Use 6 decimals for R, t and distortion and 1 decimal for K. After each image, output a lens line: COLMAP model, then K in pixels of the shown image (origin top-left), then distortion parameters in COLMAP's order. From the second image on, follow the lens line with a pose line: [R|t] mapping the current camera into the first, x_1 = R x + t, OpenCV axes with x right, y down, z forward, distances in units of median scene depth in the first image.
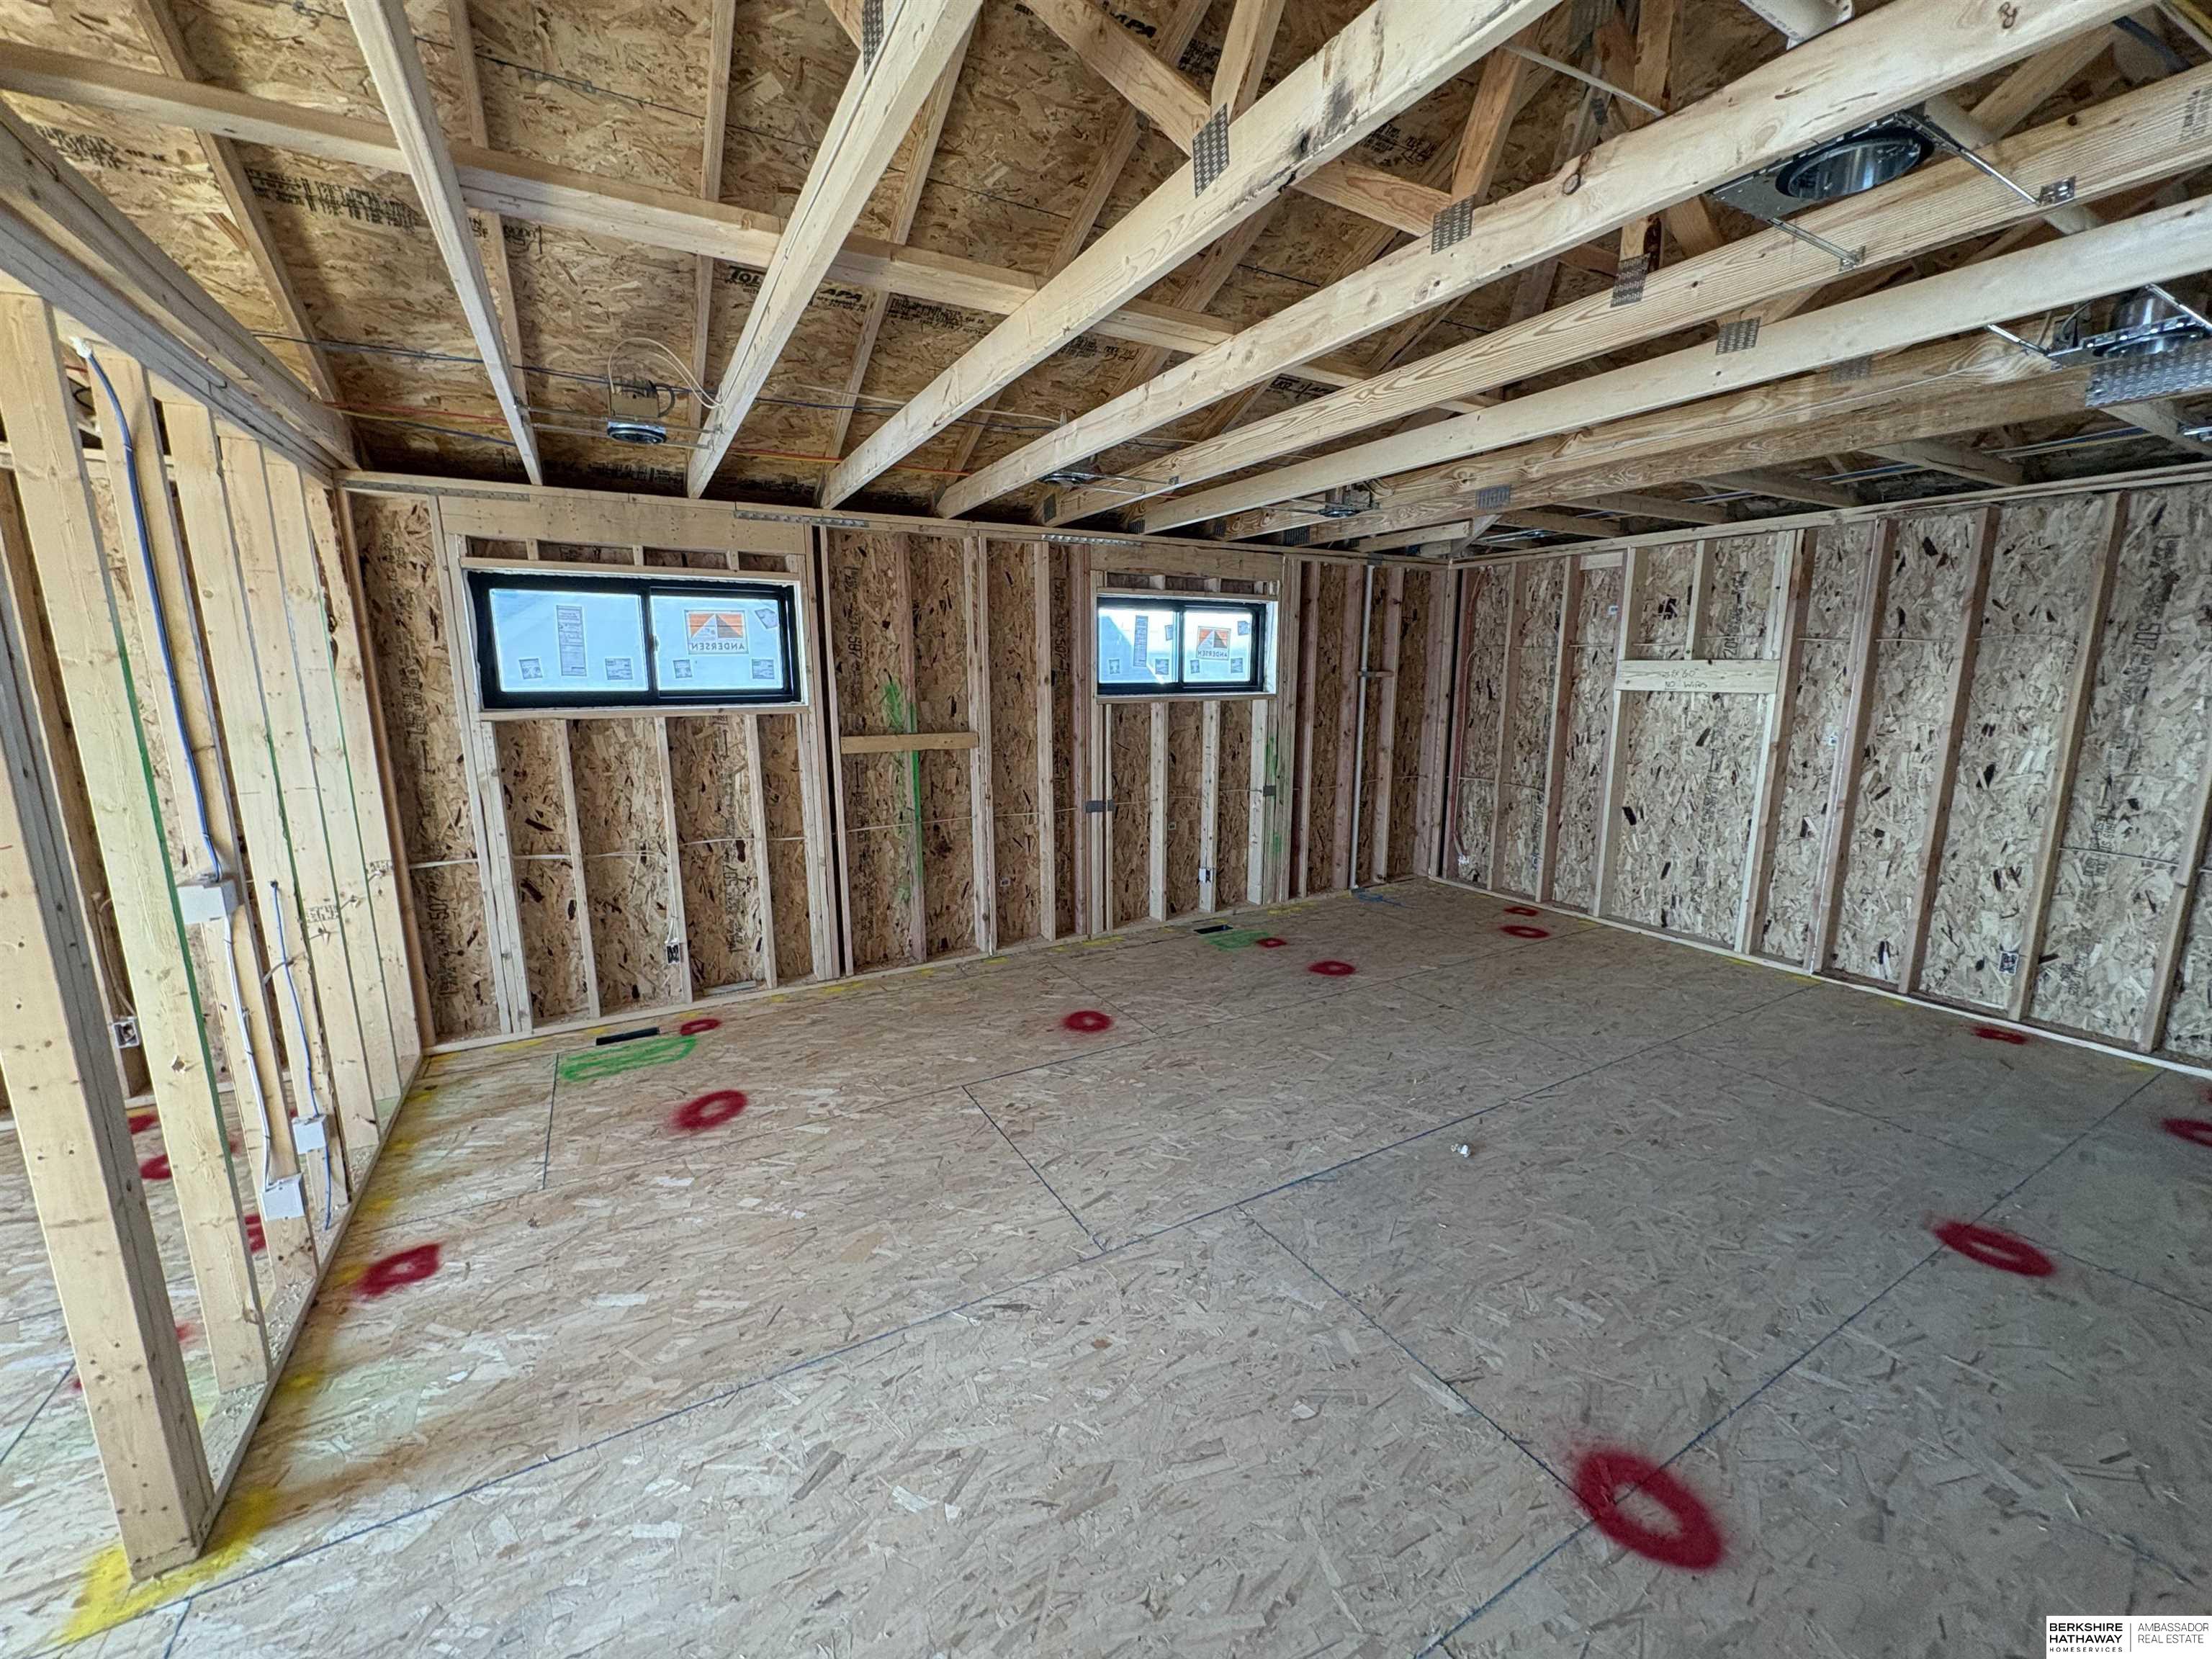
lens RADIAL K [[880.0, 0, 1109.0], [0, 880.0, 831.1], [0, 0, 1]] dist [0.000970, 0.000000]
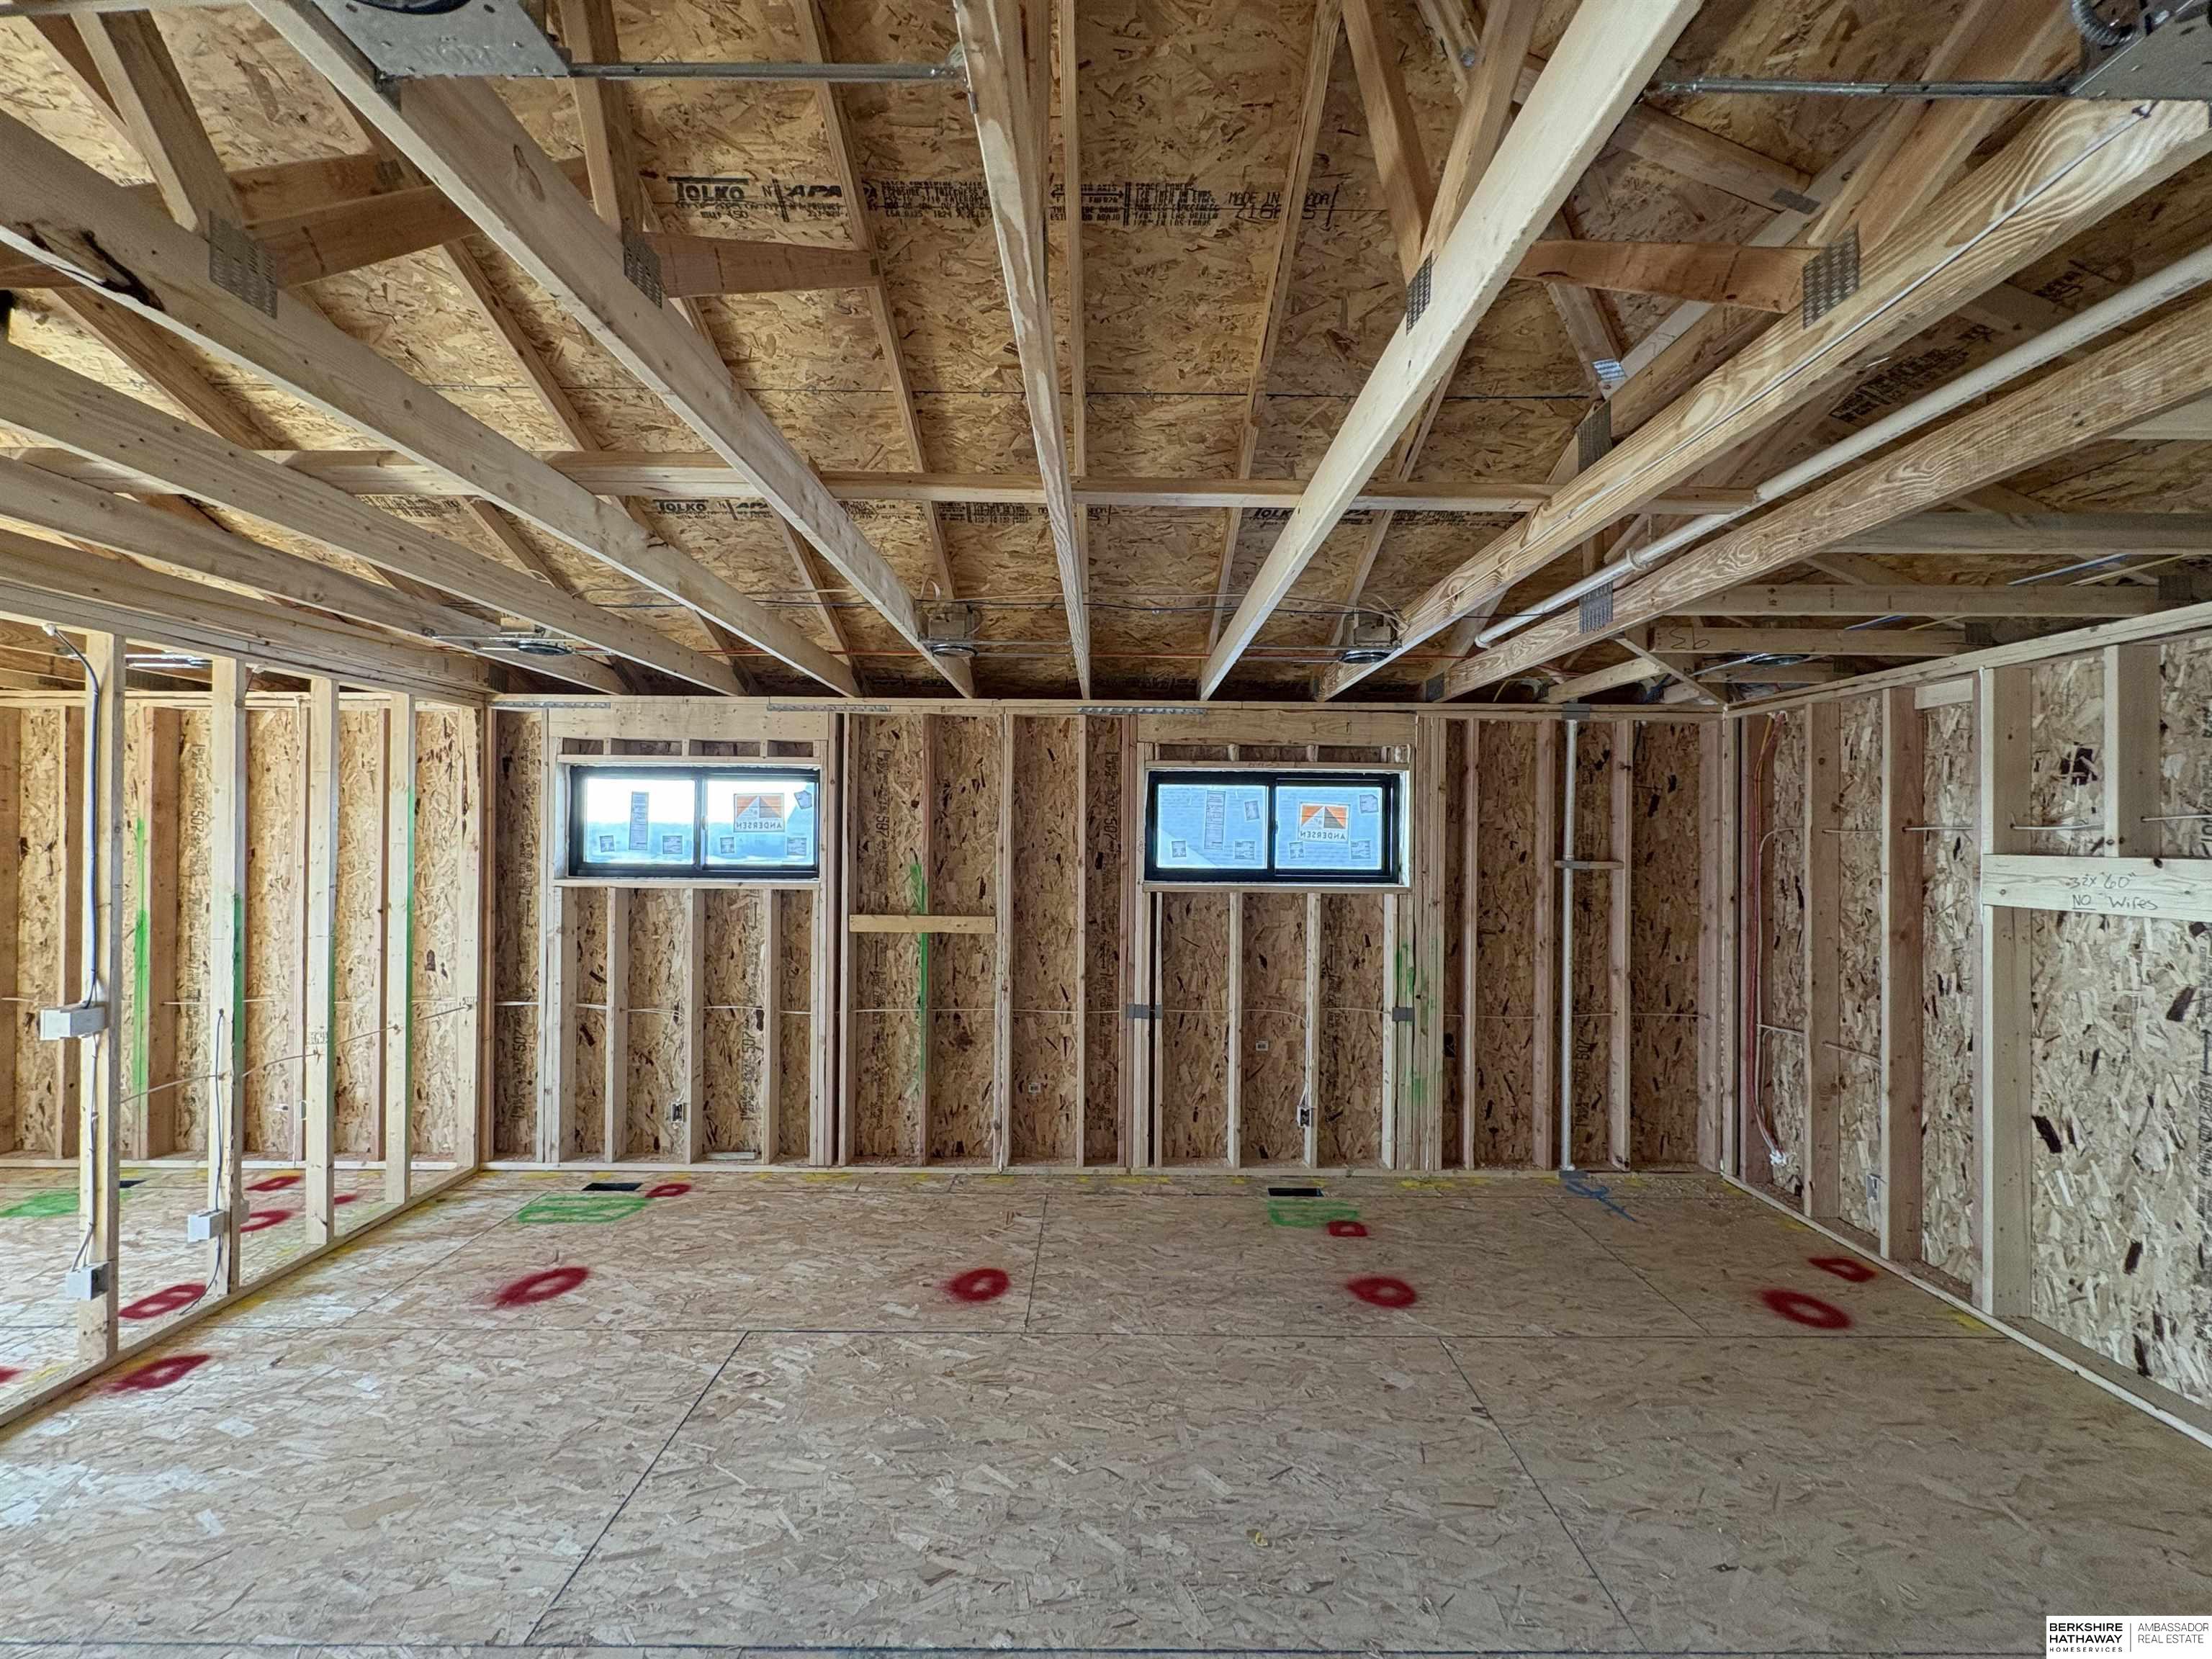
lens RADIAL K [[880.0, 0, 1107.4], [0, 880.0, 831.4], [0, 0, 1]] dist [0.000970, 0.000000]
pose [[0.871190, 0.008592, -0.490870, 0.393337], [-0.102661, 0.980931, -0.165031, -0.058251], [0.480092, 0.194166, 0.855460, 0.241394]]
